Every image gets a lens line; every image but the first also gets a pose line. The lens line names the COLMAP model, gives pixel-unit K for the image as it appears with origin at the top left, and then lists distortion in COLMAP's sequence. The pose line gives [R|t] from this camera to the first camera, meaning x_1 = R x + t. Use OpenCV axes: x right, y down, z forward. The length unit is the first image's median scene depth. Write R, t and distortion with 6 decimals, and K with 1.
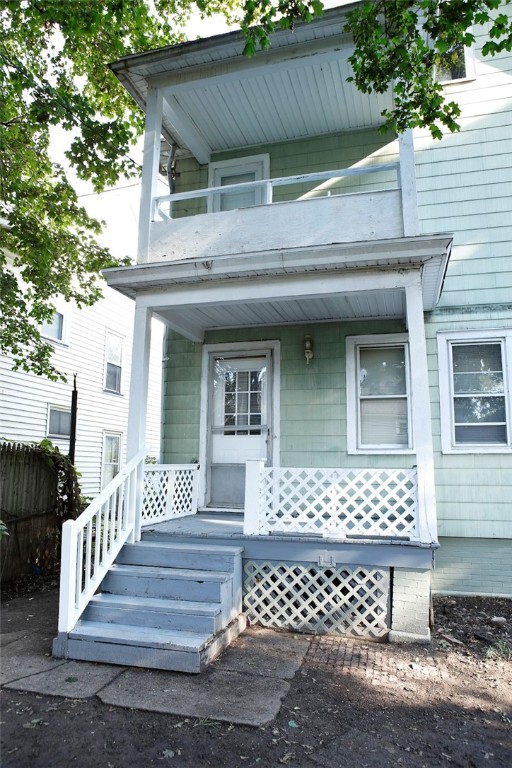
lens RADIAL K [[521.7, 0, 257.8], [0, 521.7, 383.4], [0, 0, 1]] dist [-0.068608, 0.002652]
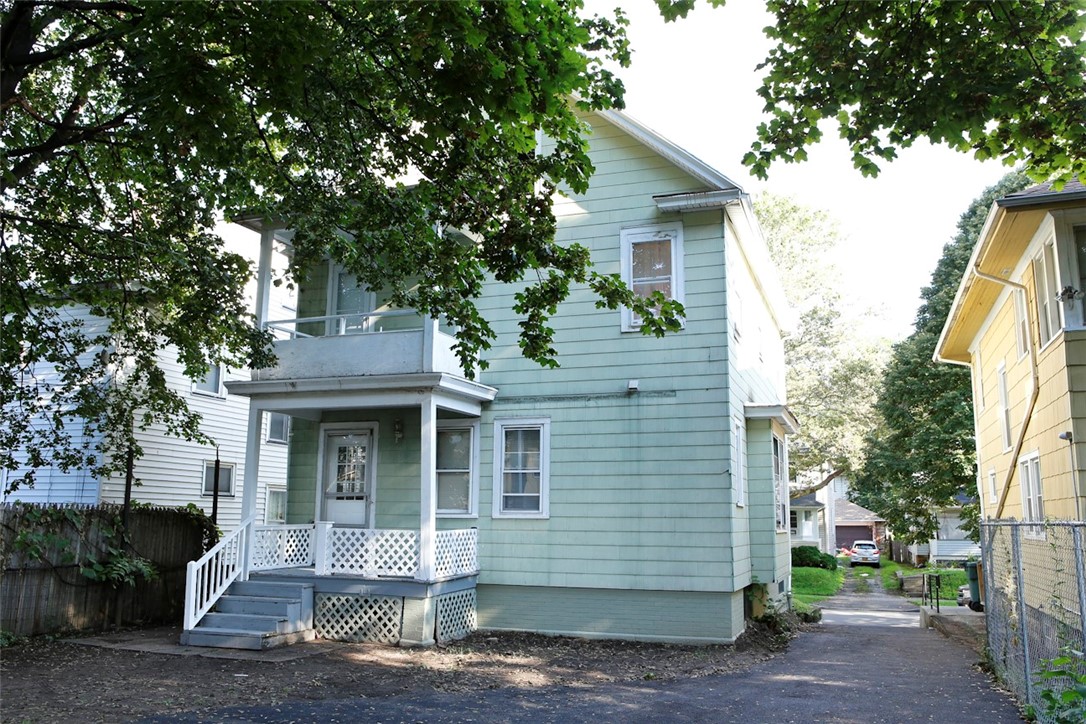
lens RADIAL K [[892.8, 0, 542.5], [0, 892.8, 363.5], [0, 0, 1]] dist [-0.051823, 0.011117]
pose [[0.998027, -0.009577, -0.062057, 0.784531], [0.008629, 0.999842, -0.015531, -0.259001], [0.062196, 0.014964, 0.997952, -1.470061]]
